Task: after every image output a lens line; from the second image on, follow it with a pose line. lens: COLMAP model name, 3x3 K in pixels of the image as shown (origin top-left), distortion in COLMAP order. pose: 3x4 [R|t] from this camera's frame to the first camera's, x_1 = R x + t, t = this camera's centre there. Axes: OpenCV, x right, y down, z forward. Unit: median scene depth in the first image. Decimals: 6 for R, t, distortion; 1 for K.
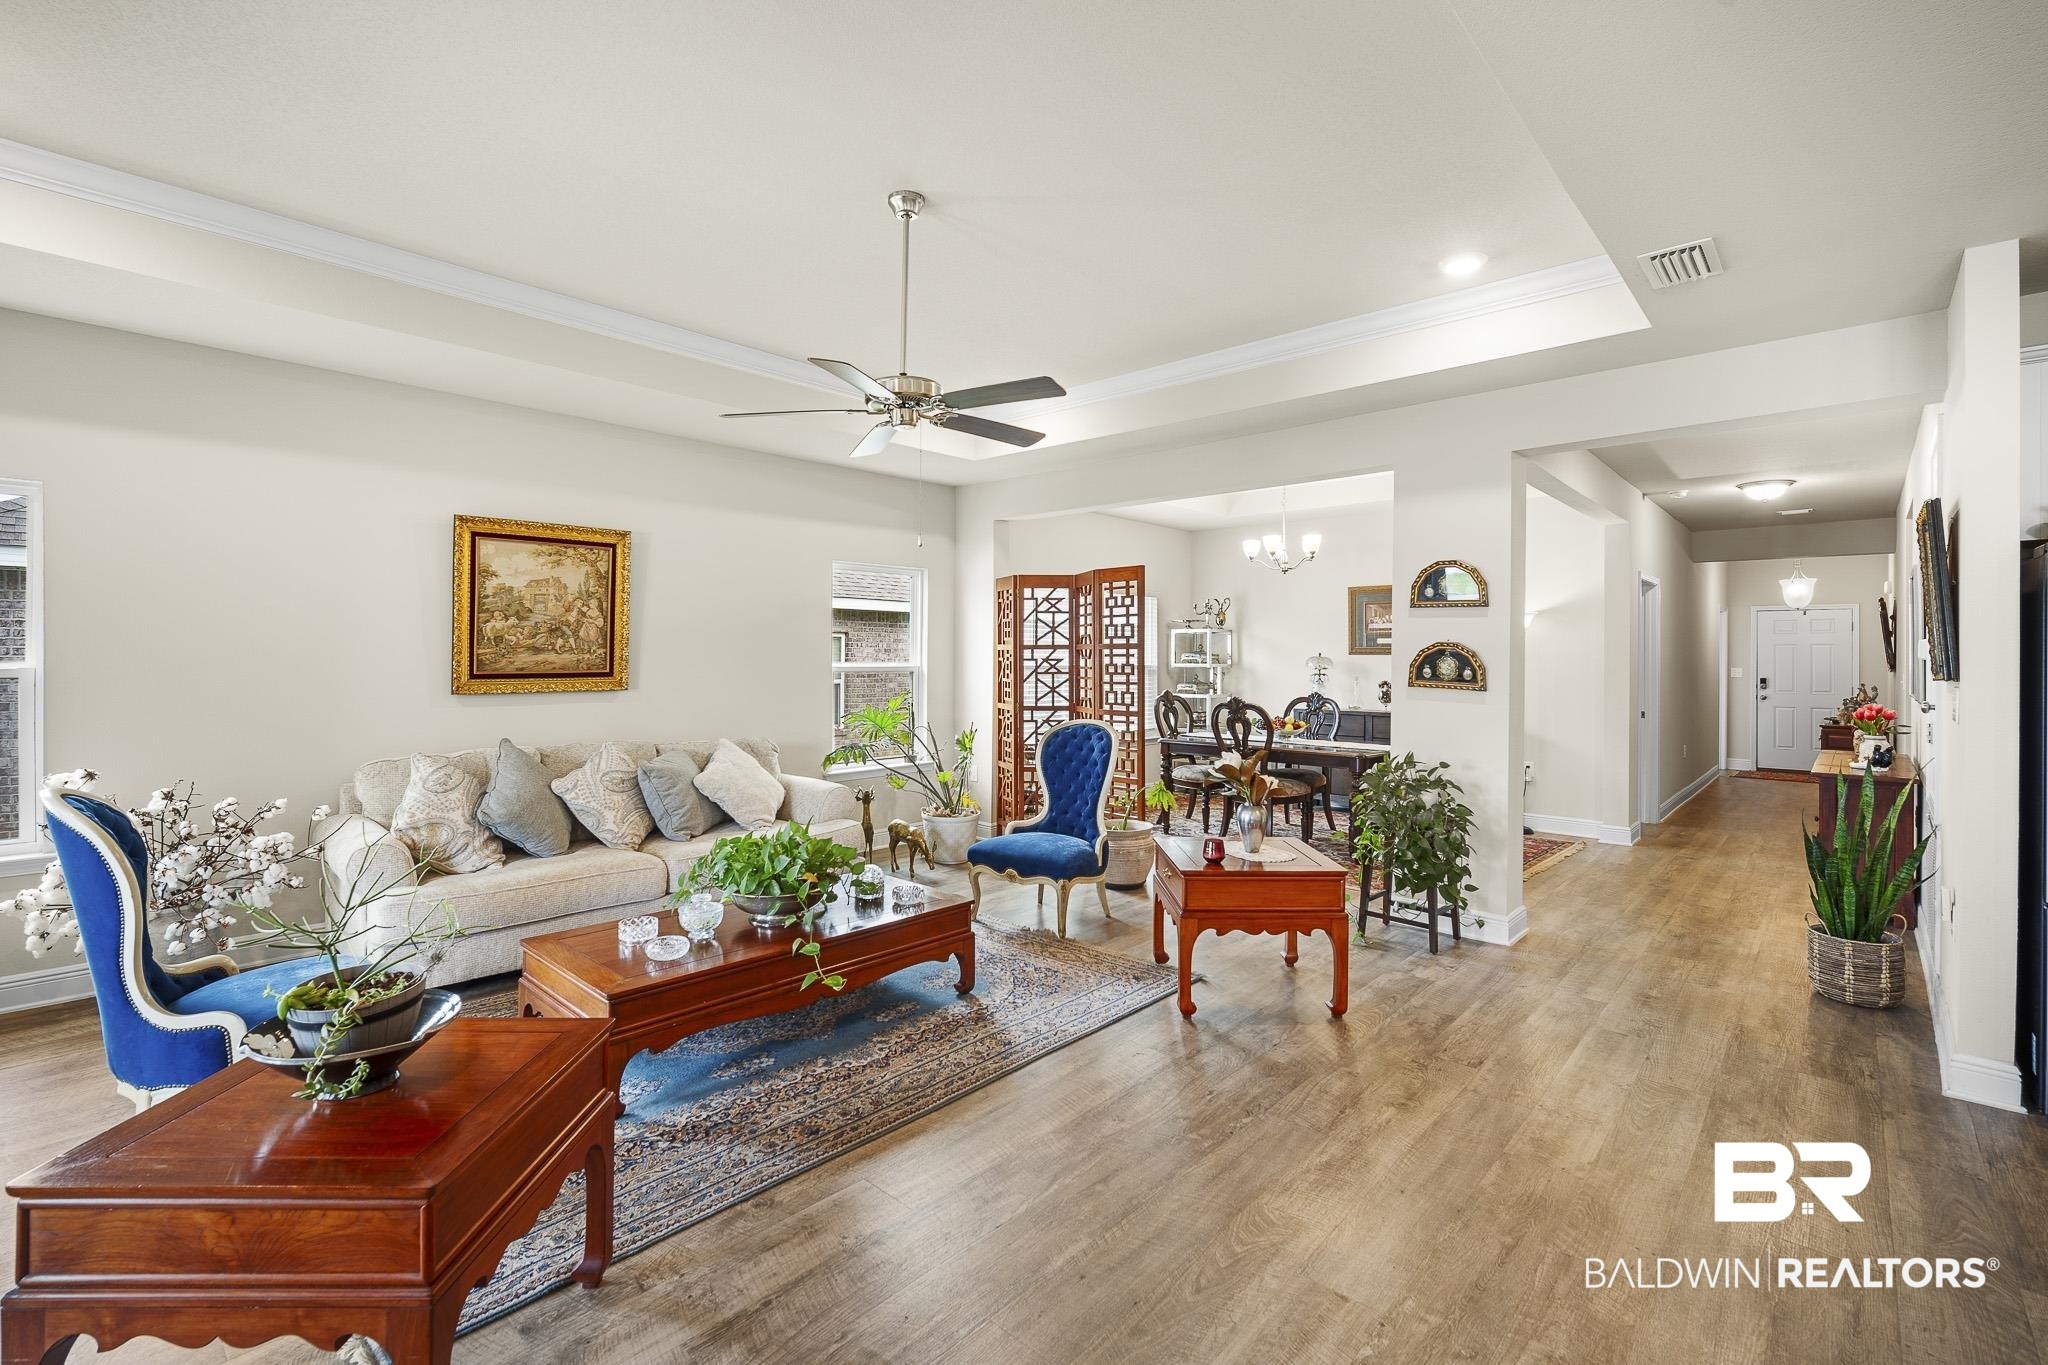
lens RADIAL K [[910.9, 0, 993.9], [0, 910.9, 642.3], [0, 0, 1]] dist [-0.013765, 0.003047]
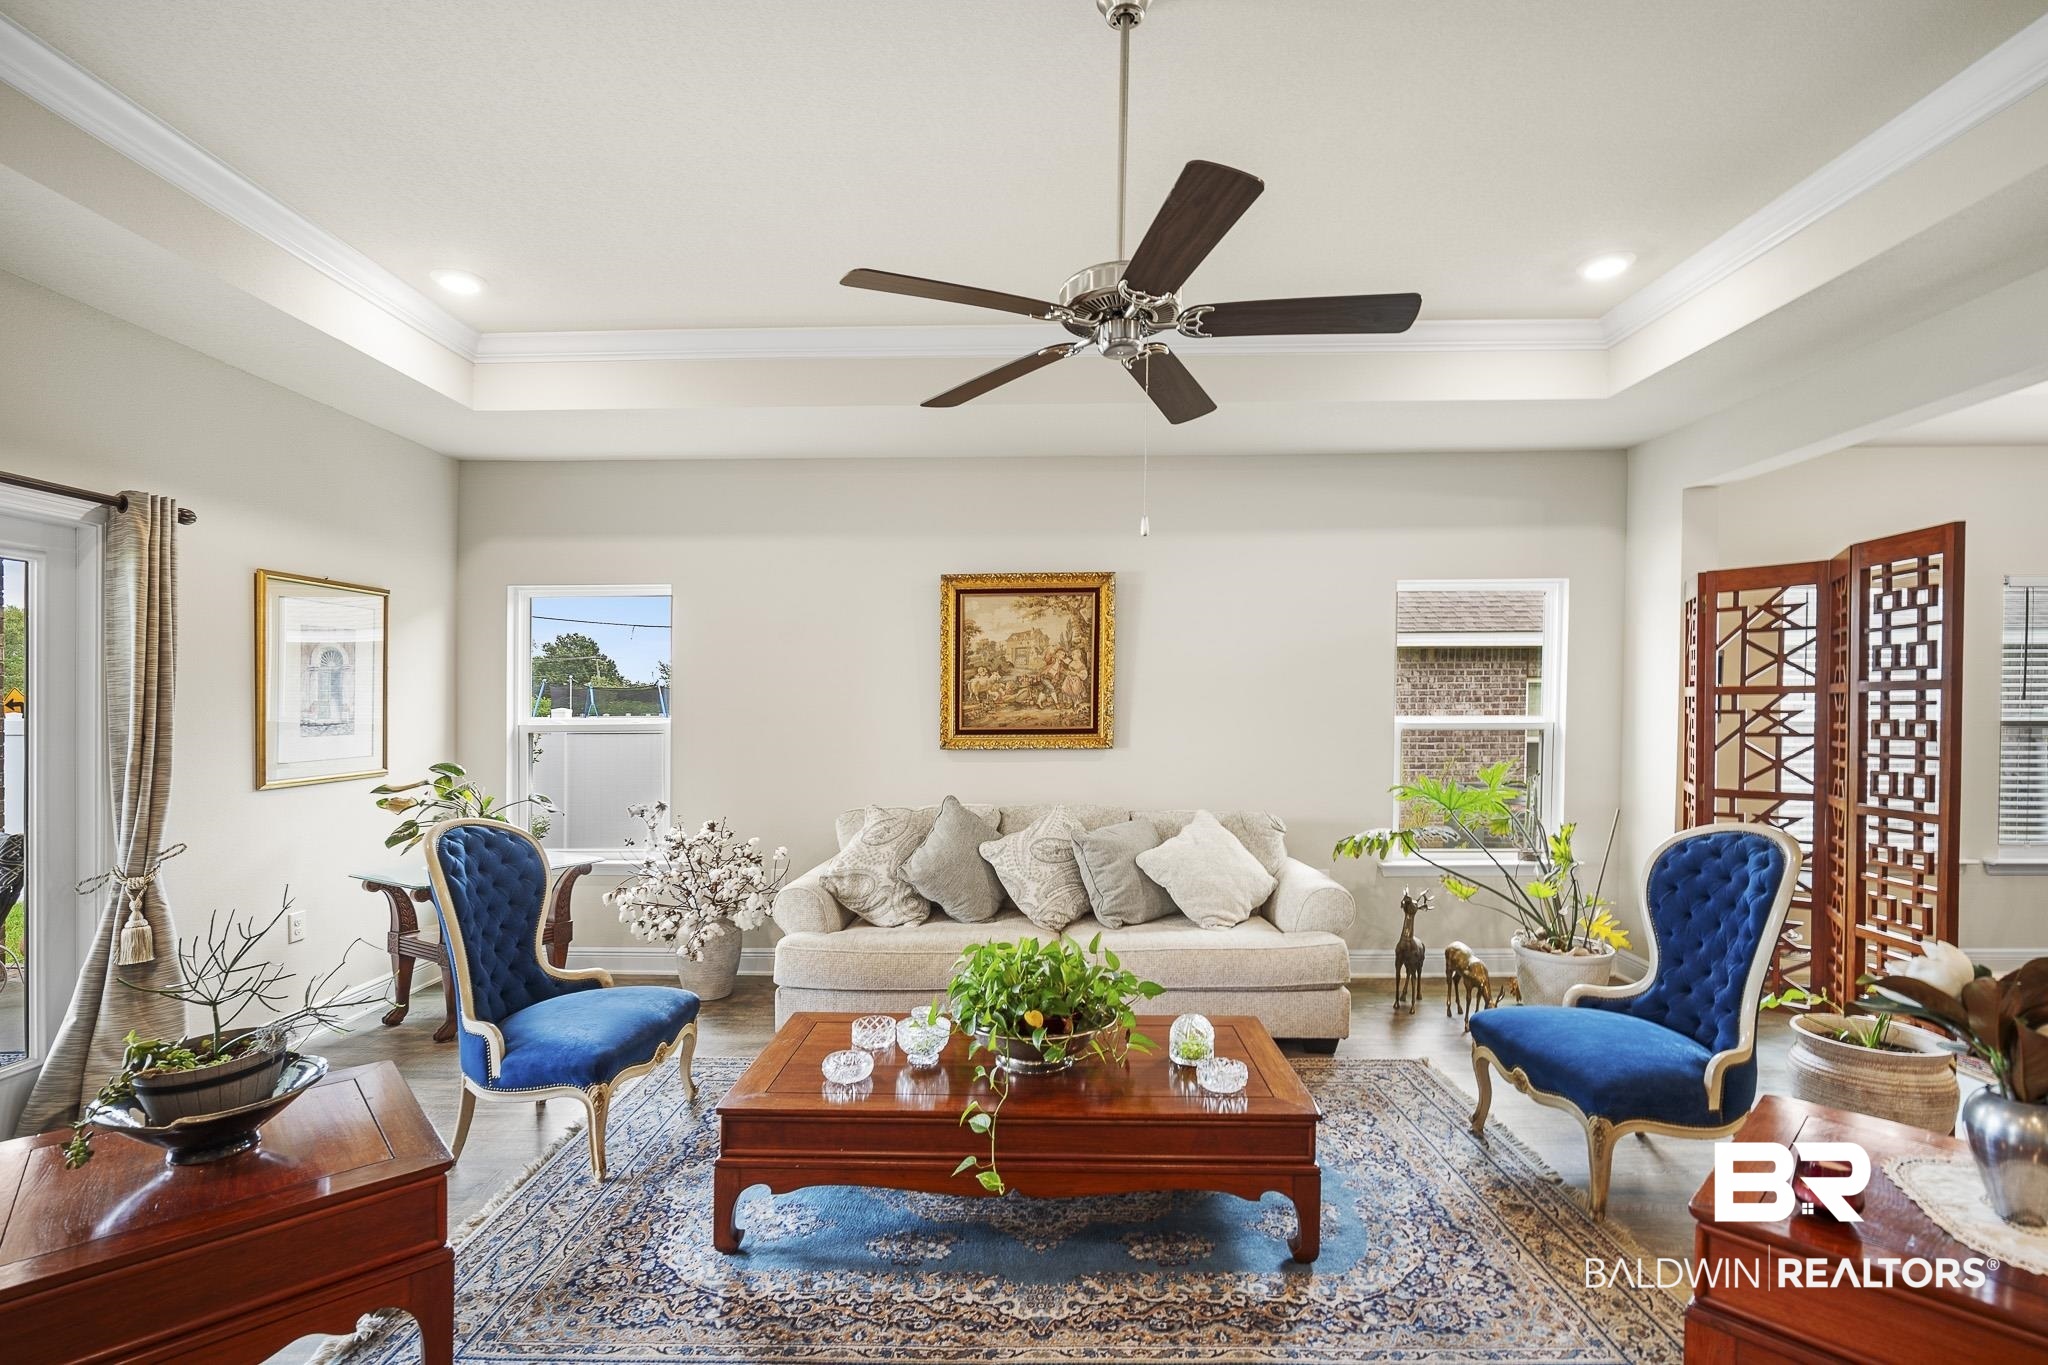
lens RADIAL K [[910.9, 0, 1022.6], [0, 910.9, 720.8], [0, 0, 1]] dist [-0.013765, 0.003047]
pose [[0.674664, 0.001235, -0.738124, 0.212021], [0.018856, 0.999643, 0.018908, 0.006406], [0.737884, -0.026674, 0.674400, 0.338958]]
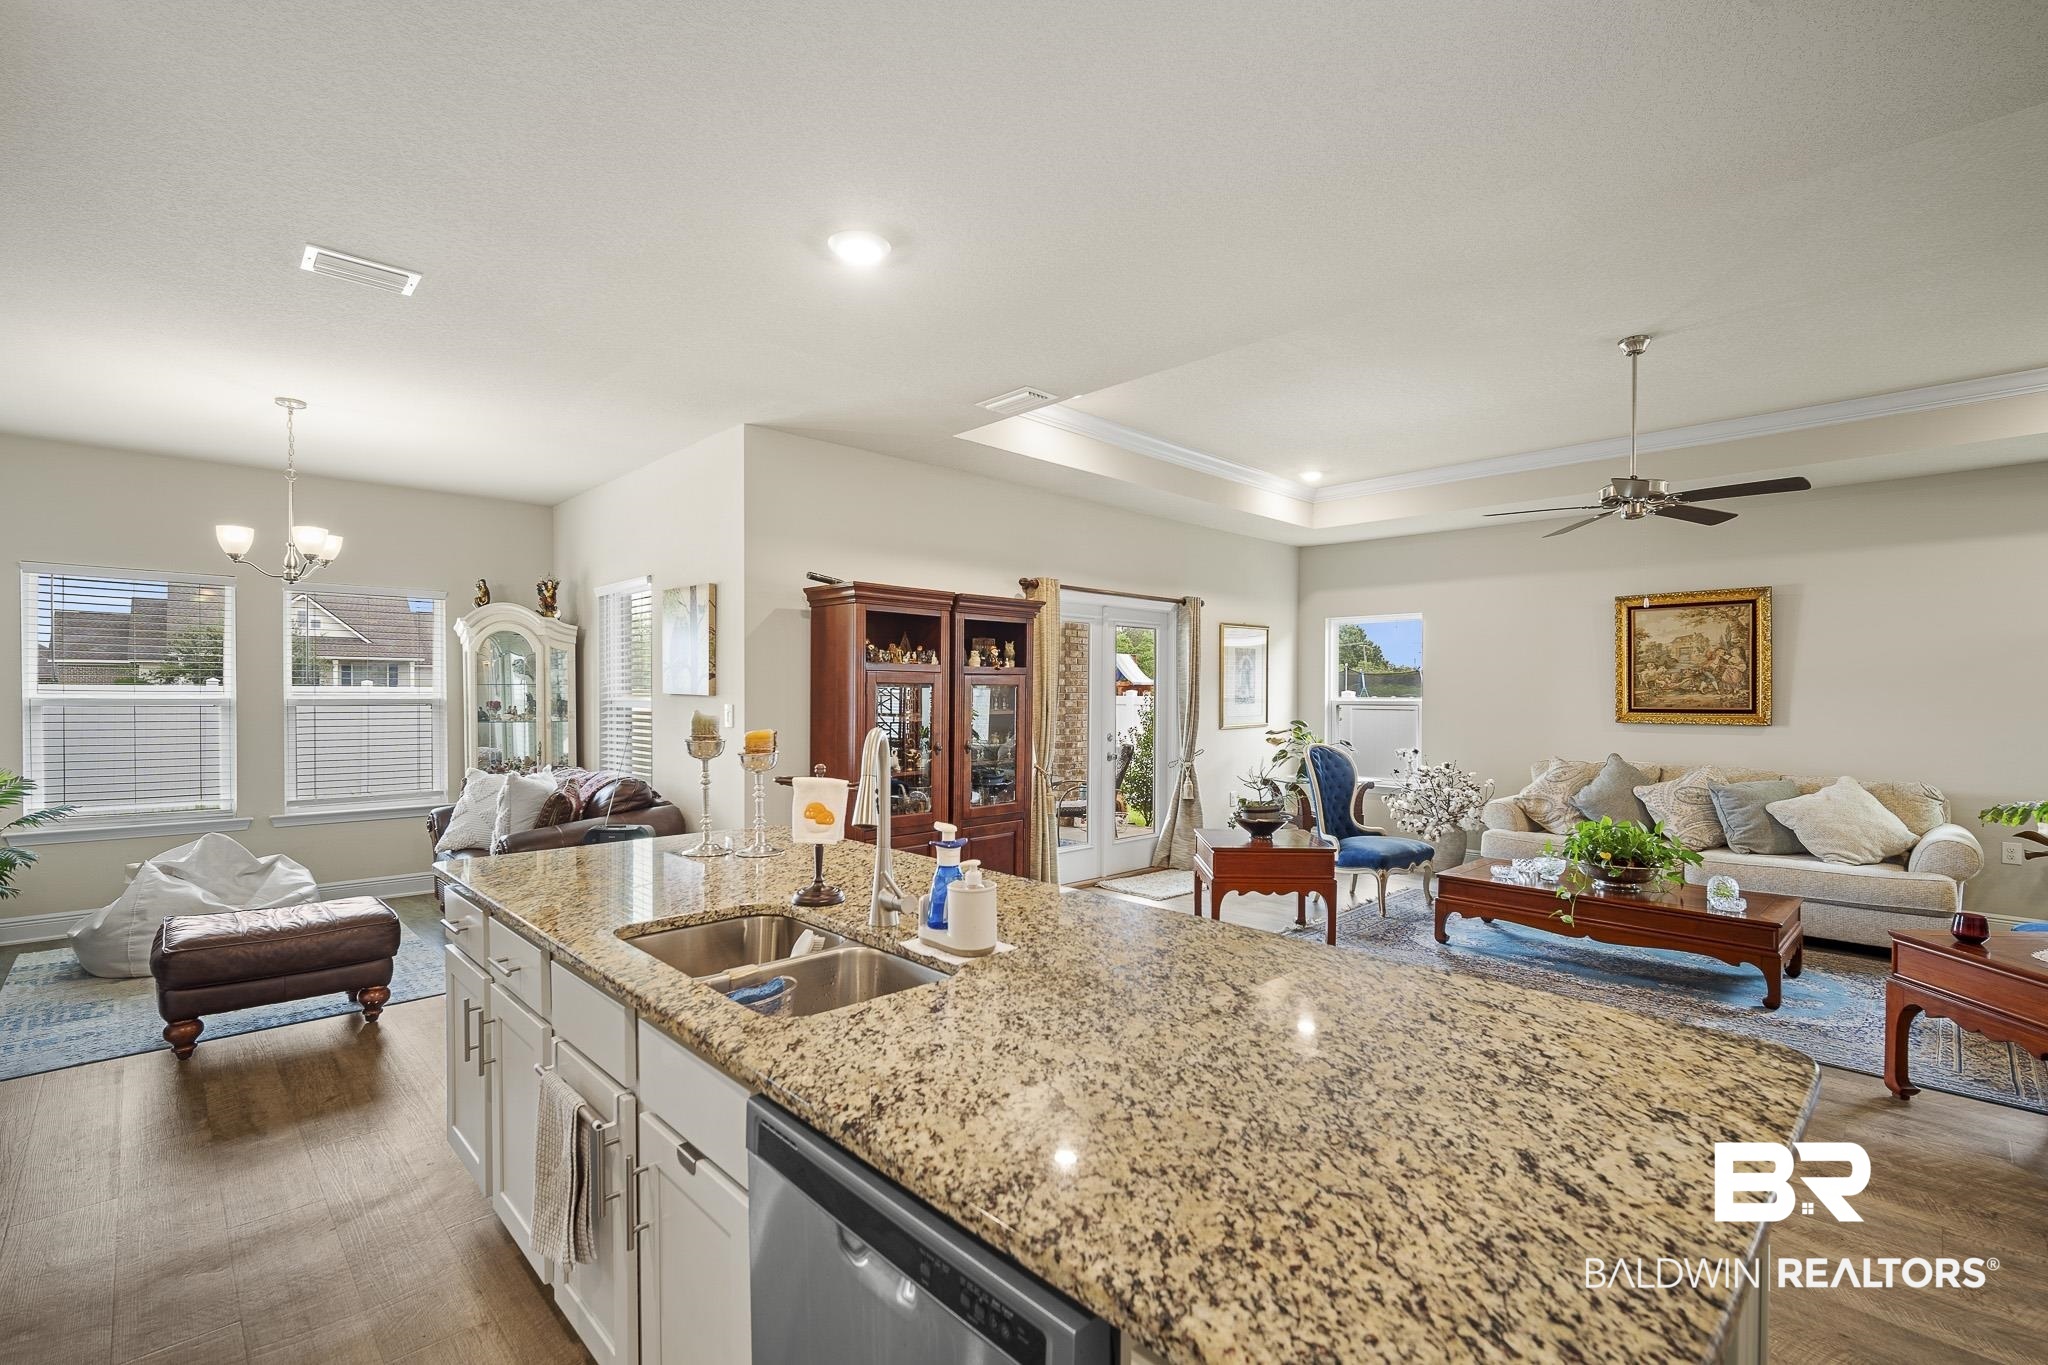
lens RADIAL K [[910.9, 0, 1053.1], [0, 910.9, 653.9], [0, 0, 1]] dist [-0.013765, 0.003047]
pose [[-0.024739, -0.045967, -0.998637, 0.786847], [0.009313, 0.998888, -0.046209, 0.006604], [0.999651, -0.010443, -0.024284, 0.134425]]
